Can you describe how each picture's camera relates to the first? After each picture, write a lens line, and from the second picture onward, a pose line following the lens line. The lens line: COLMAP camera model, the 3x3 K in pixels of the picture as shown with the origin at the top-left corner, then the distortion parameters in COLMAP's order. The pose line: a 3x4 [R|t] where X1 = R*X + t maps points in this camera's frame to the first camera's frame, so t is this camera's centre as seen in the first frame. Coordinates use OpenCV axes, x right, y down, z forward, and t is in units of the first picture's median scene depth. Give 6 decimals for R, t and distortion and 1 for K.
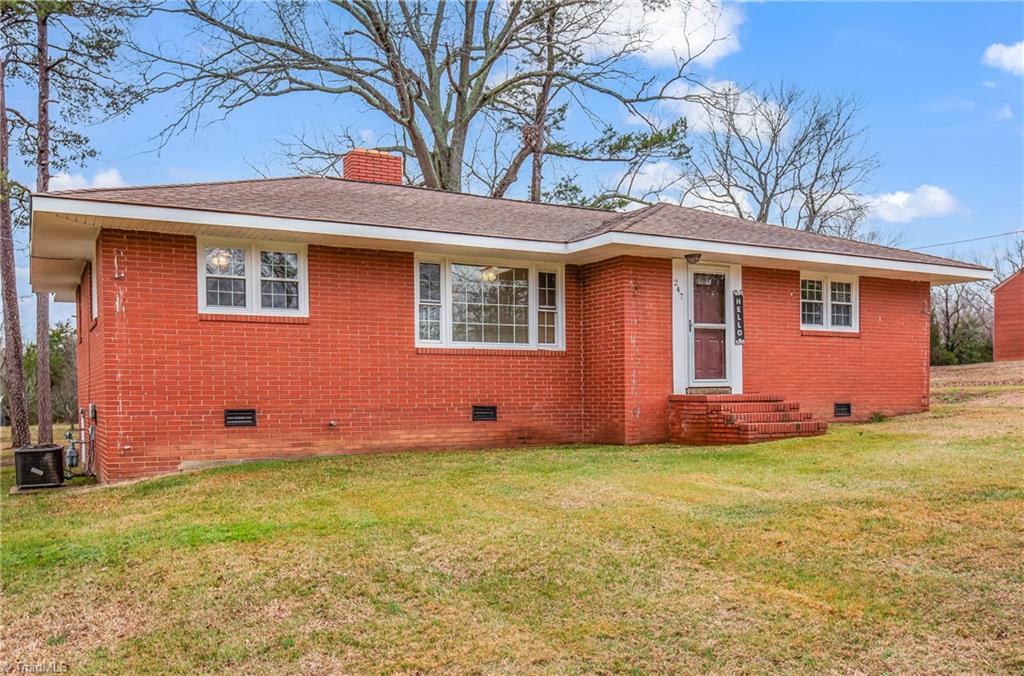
lens RADIAL K [[869.8, 0, 515.9], [0, 869.8, 371.8], [0, 0, 1]] dist [0.005667, 0.004093]
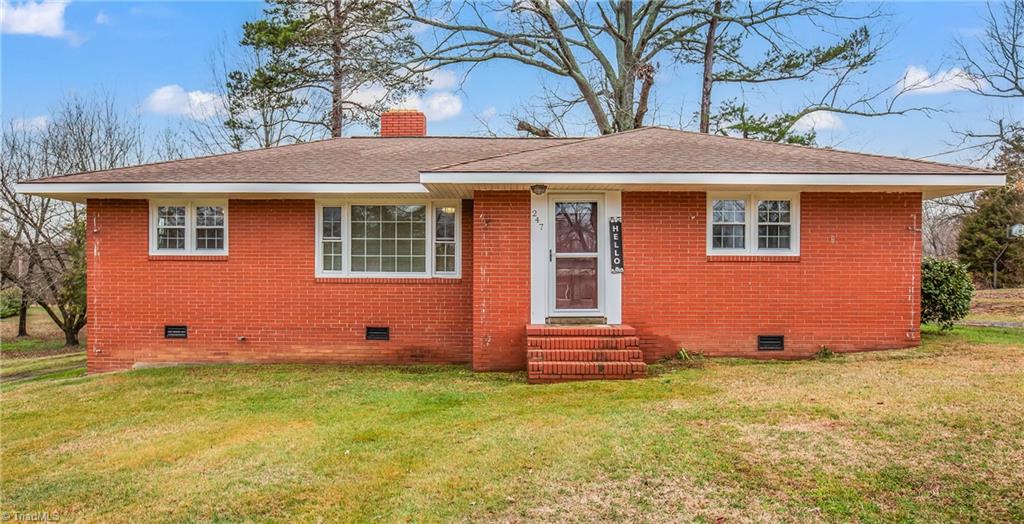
lens RADIAL K [[661.6, 0, 512.0], [0, 661.6, 262.0], [0, 0, 1]] dist [-0.025234, 0.002611]
pose [[0.870763, -0.001670, -0.491700, 0.545530], [0.002943, 0.999994, 0.001815, -0.047853], [0.491694, -0.003027, 0.870763, 0.317505]]
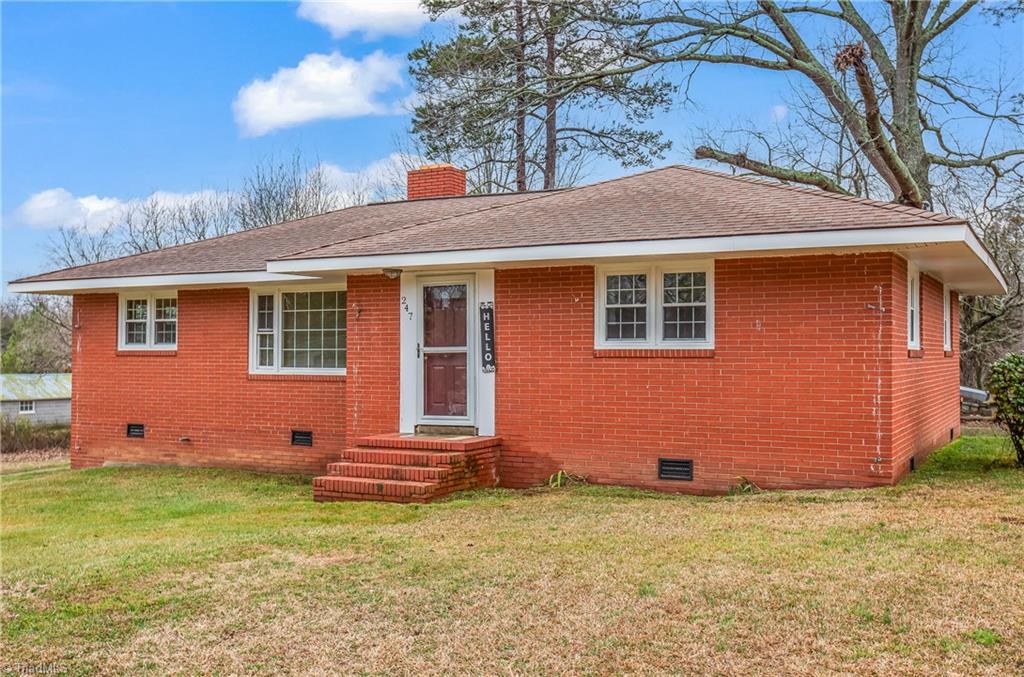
lens RADIAL K [[981.5, 0, 551.8], [0, 981.5, 303.5], [0, 0, 1]] dist [0.026539, 0.006577]
pose [[0.568200, -0.036010, -0.822102, 1.066023], [0.016962, 0.999342, -0.032050, -0.066916], [0.822715, 0.004267, 0.568437, 0.578260]]
